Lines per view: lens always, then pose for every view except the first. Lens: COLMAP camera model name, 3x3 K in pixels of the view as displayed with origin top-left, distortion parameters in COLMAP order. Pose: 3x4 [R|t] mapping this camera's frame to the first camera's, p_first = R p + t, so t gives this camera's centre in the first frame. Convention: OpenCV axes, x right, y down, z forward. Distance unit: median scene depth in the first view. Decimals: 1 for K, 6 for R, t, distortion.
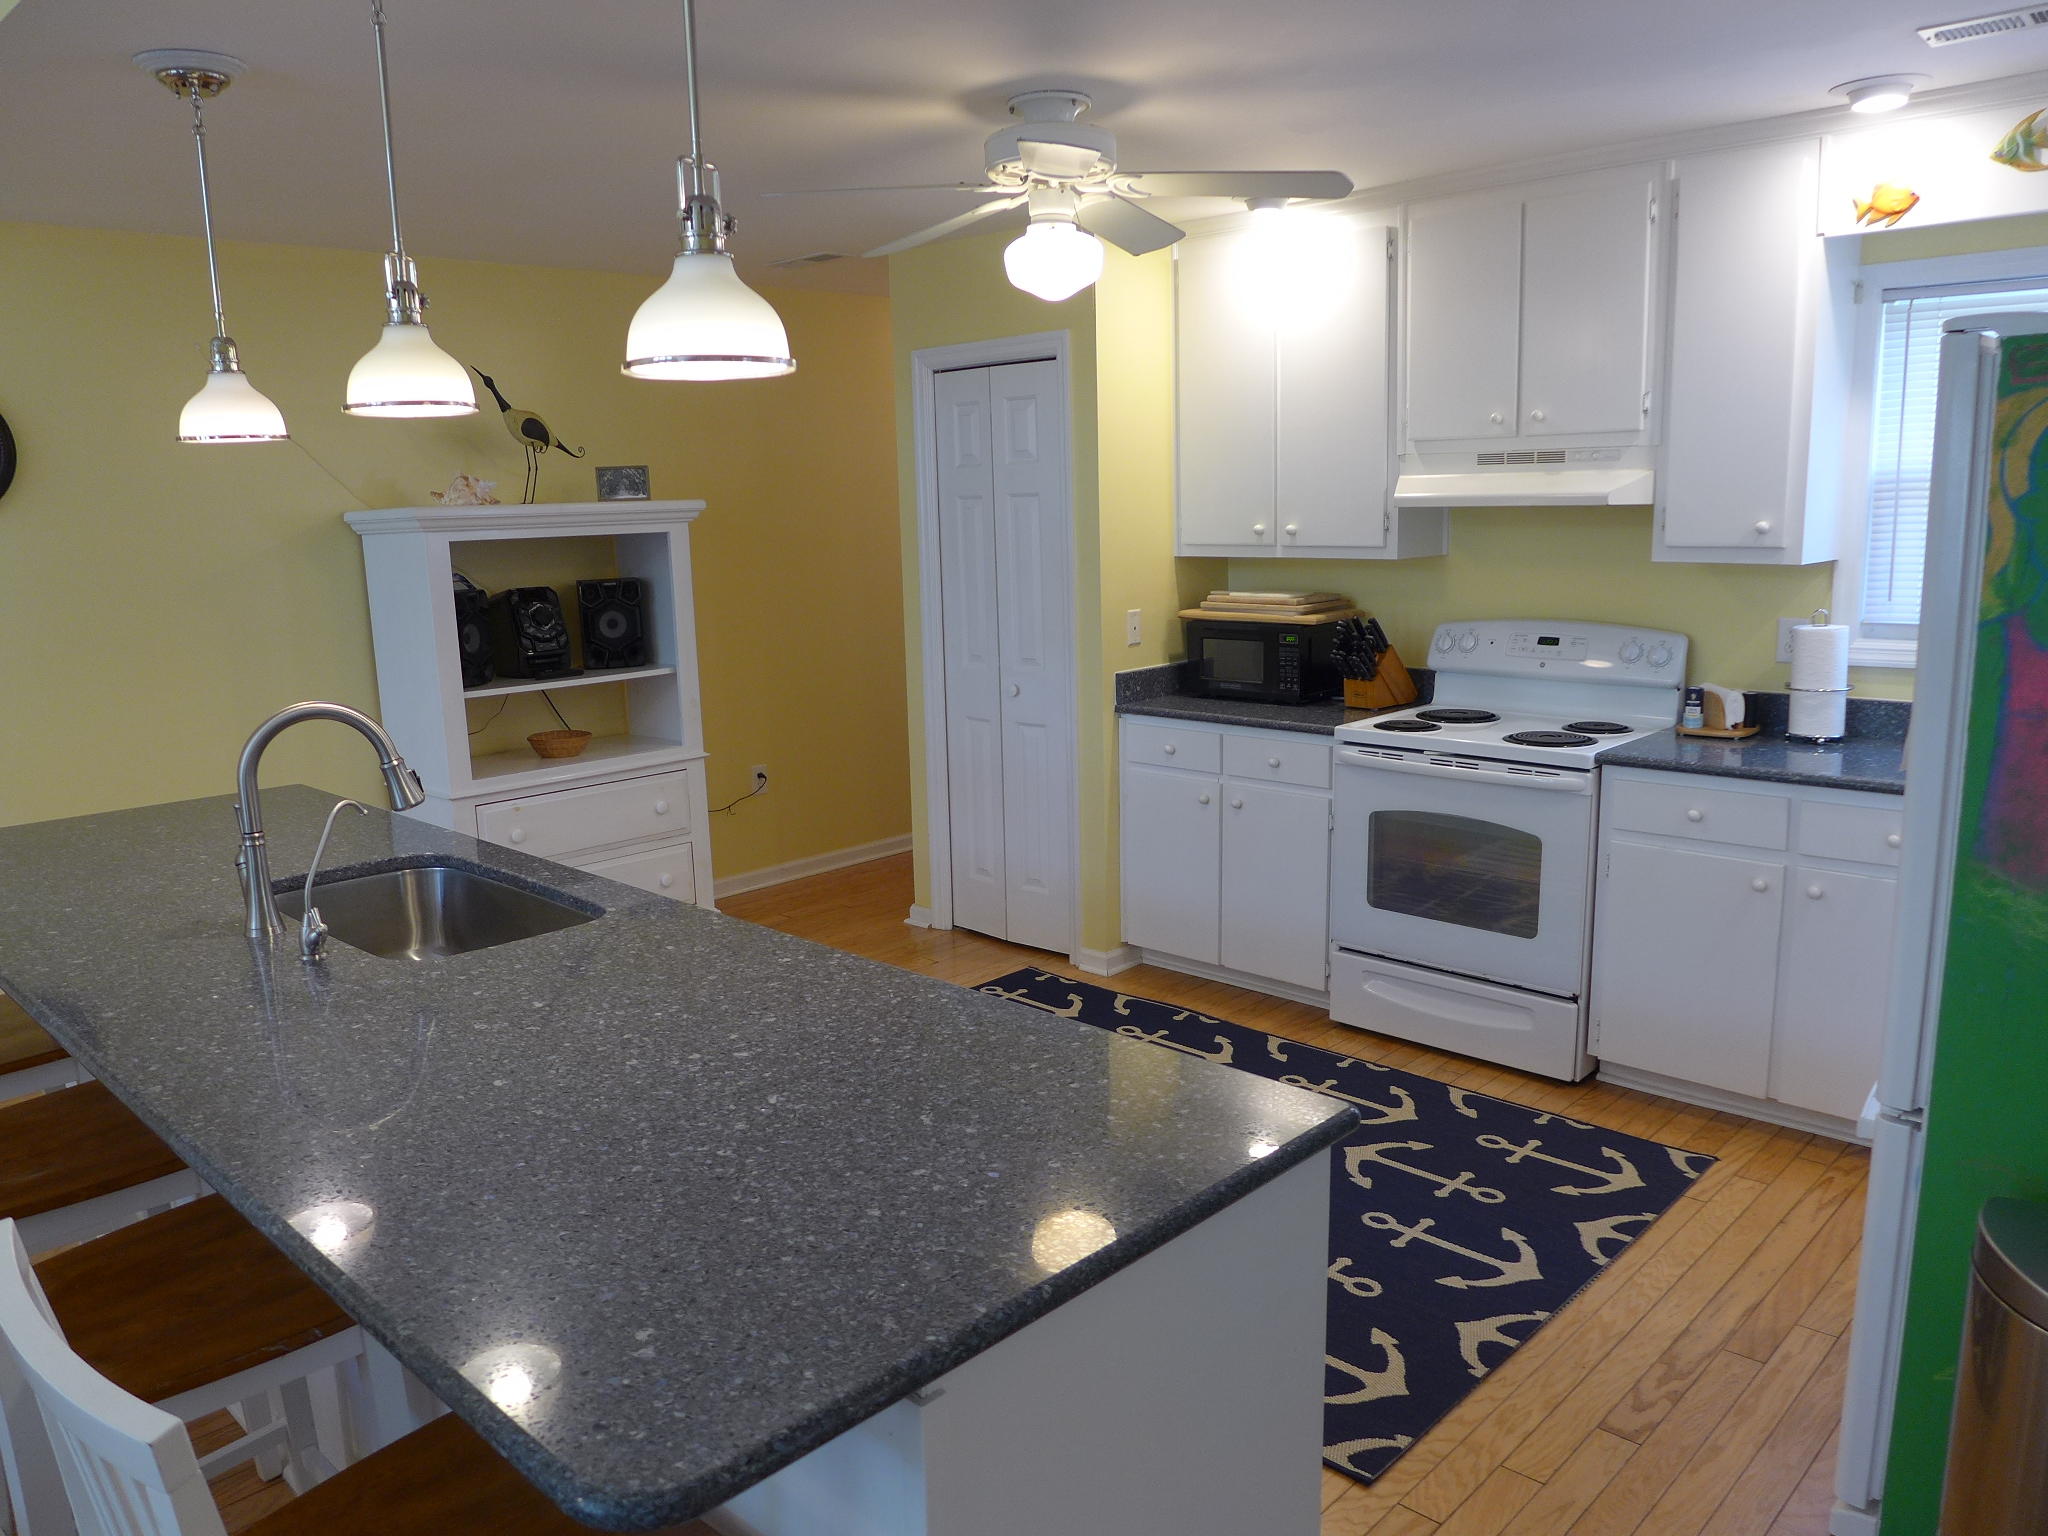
lens RADIAL K [[1472.9, 0, 1016.0], [0, 1472.9, 771.2], [0, 0, 1]] dist [-0.049326, 0.009305]
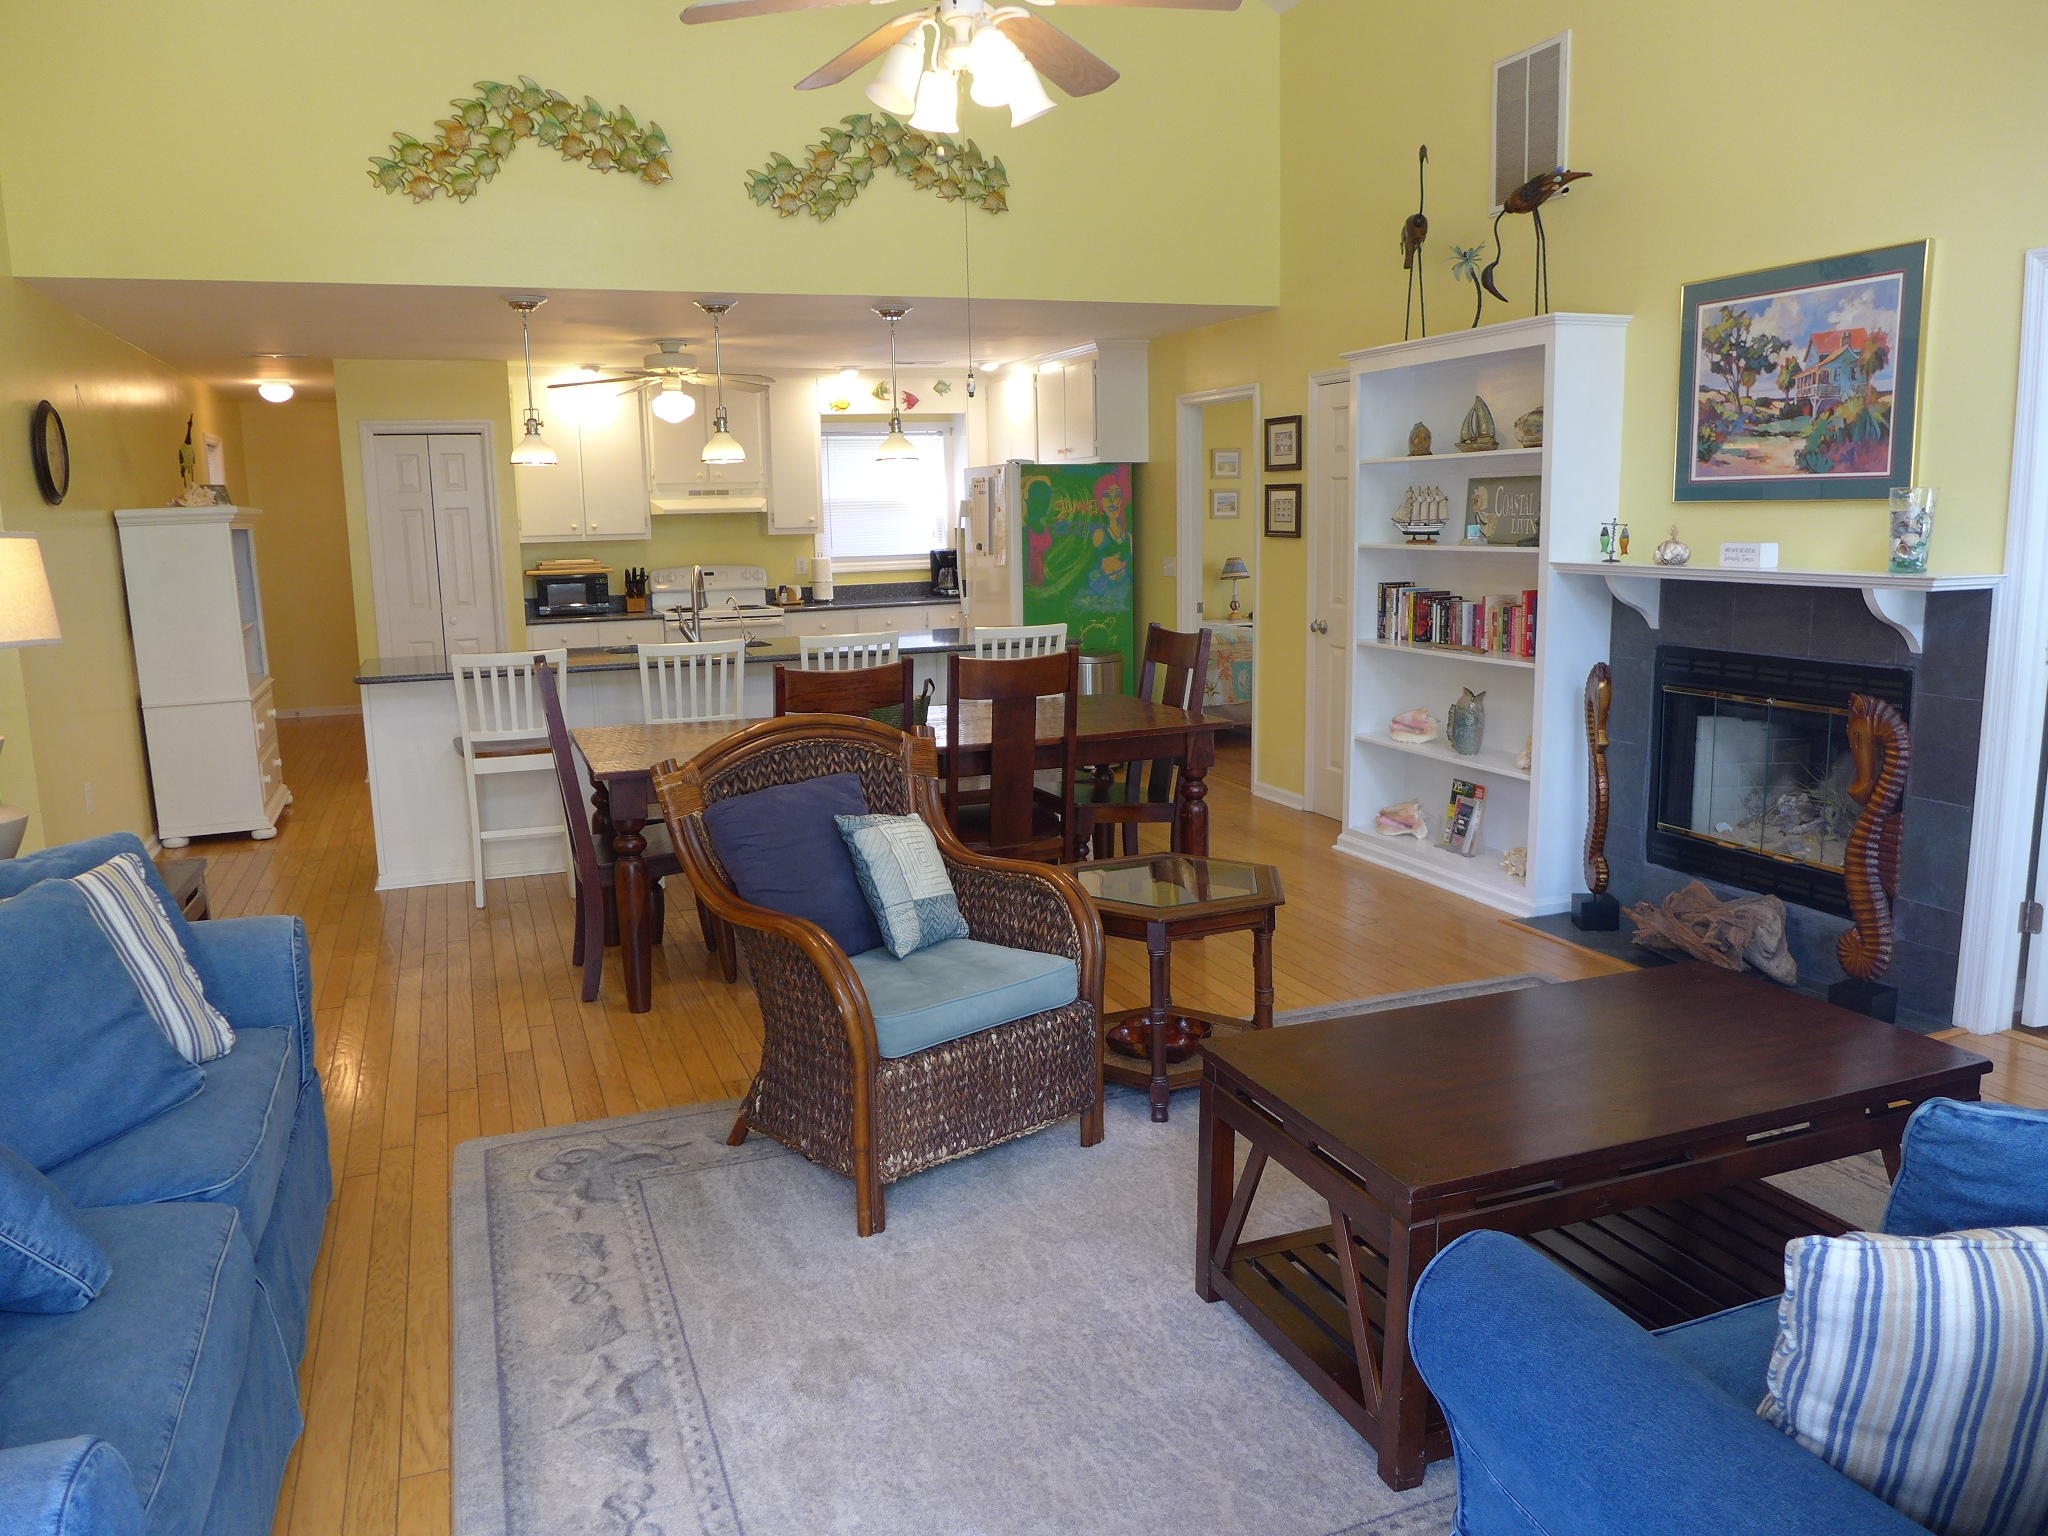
lens RADIAL K [[1472.9, 0, 1016.0], [0, 1472.9, 771.2], [0, 0, 1]] dist [-0.049326, 0.009305]
pose [[0.421332, -0.138531, 0.896263, -1.577175], [0.175928, 0.981976, 0.069076, 0.142333], [-0.889679, 0.128574, 0.438110, -0.389358]]
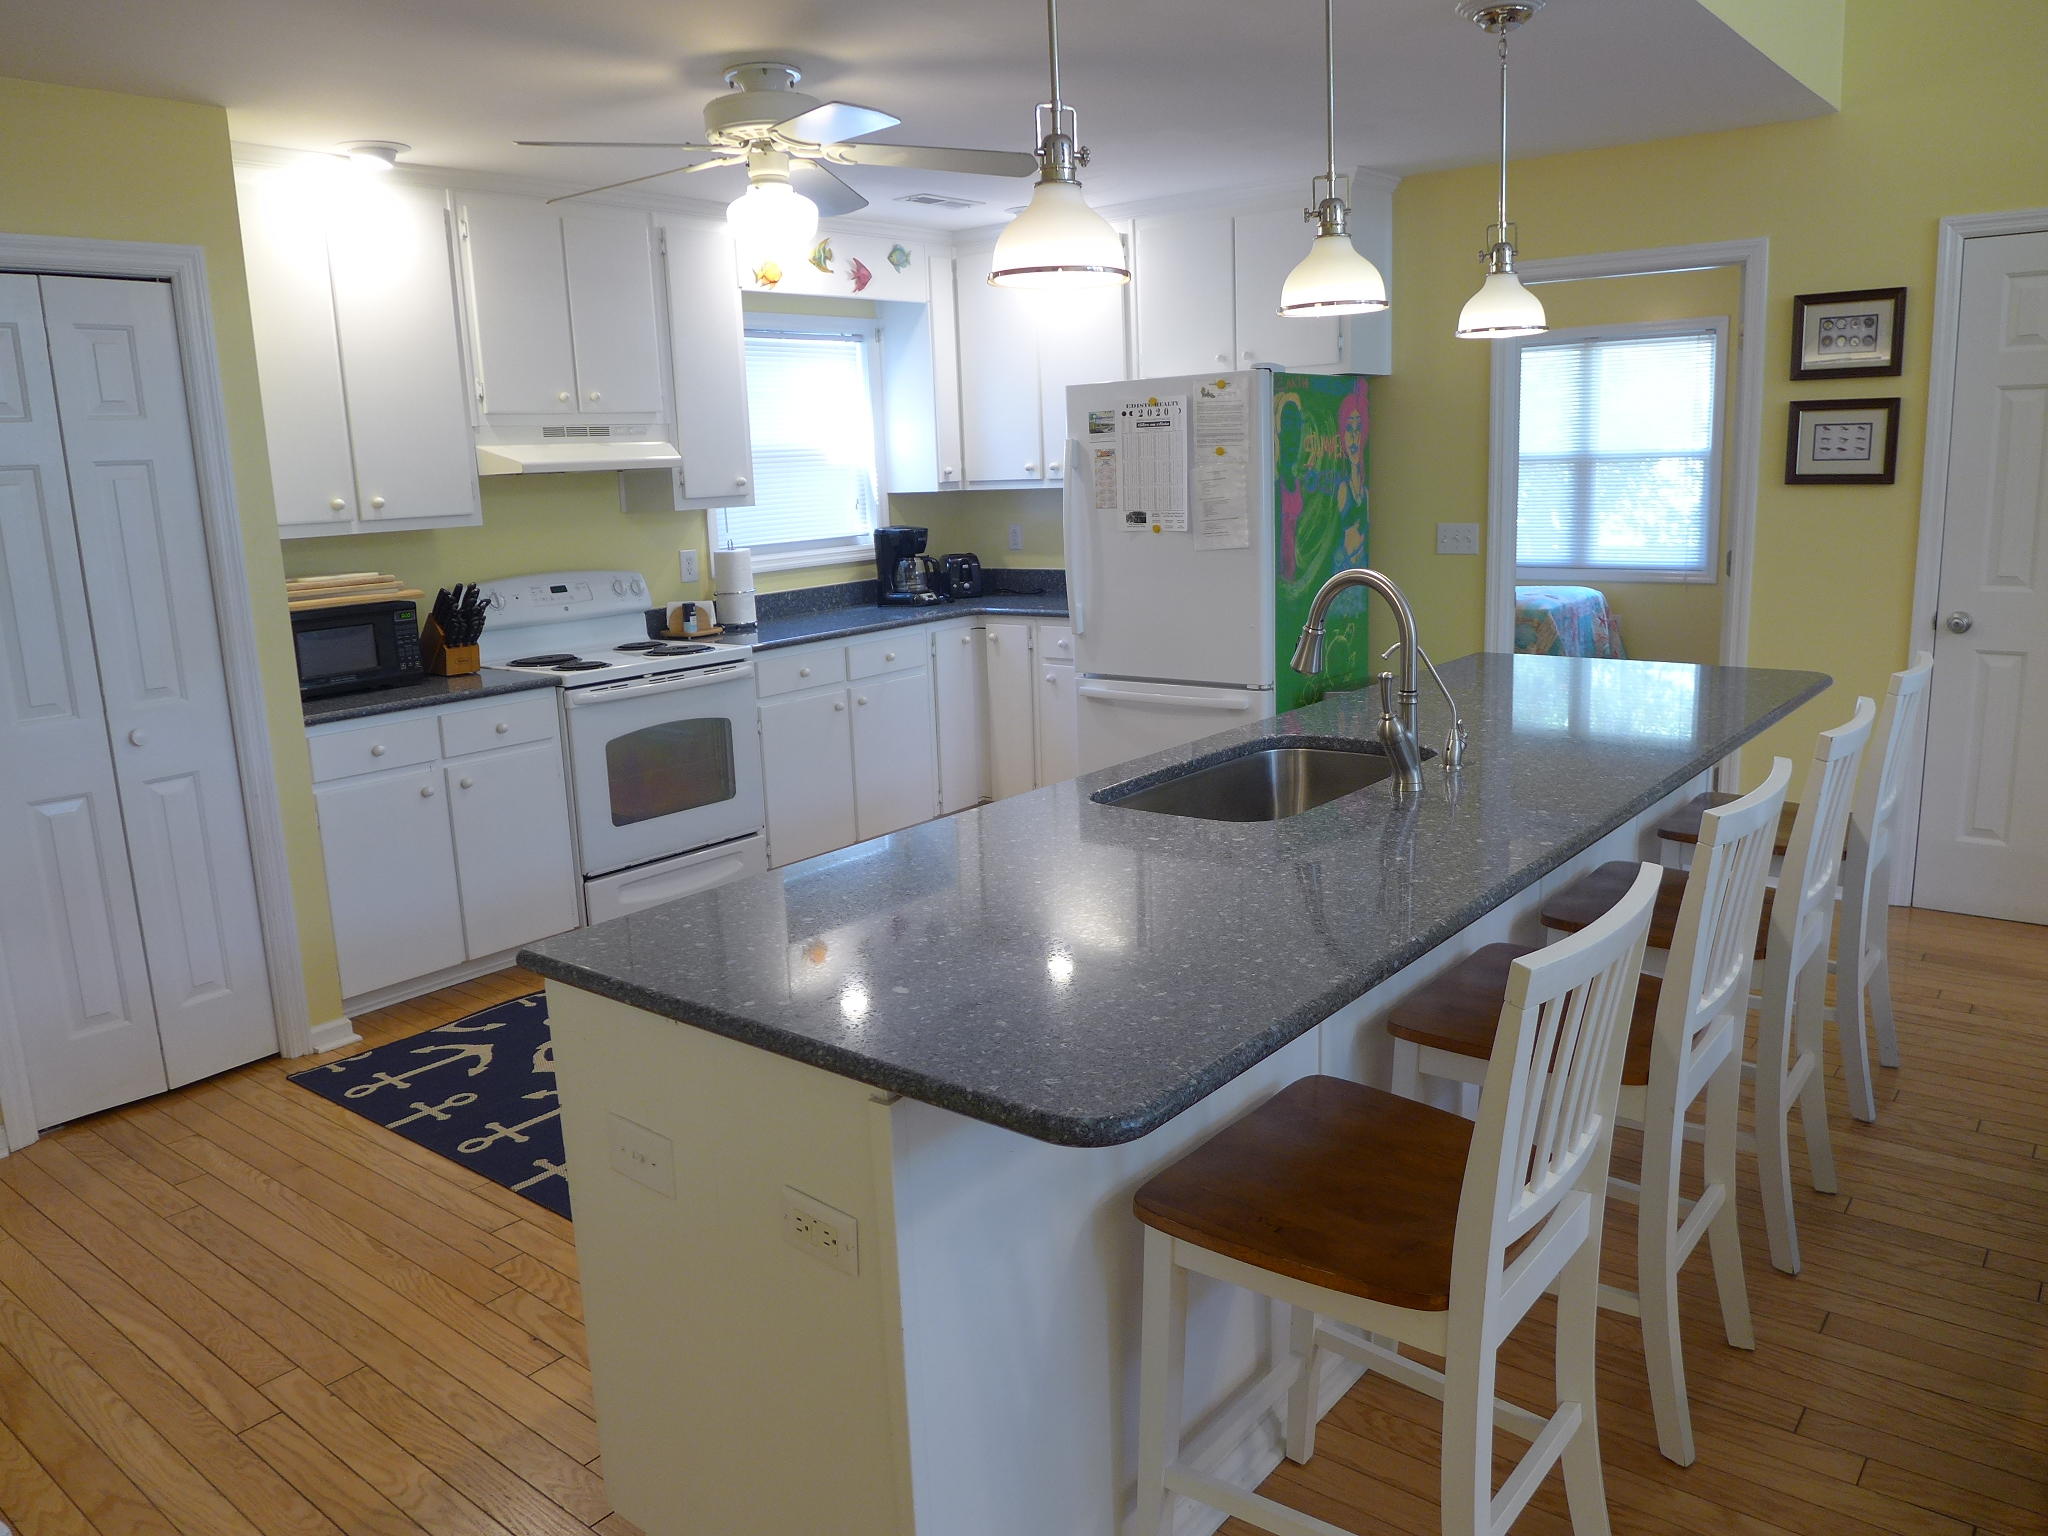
lens RADIAL K [[1492.4, 0, 1022.0], [0, 1492.4, 762.0], [0, 0, 1]] dist [-0.032296, -0.004648]
pose [[-0.083716, -0.167409, 0.982327, -0.912070], [0.224046, 0.957386, 0.182252, -0.094777], [-0.970976, 0.235343, -0.042642, 0.754889]]
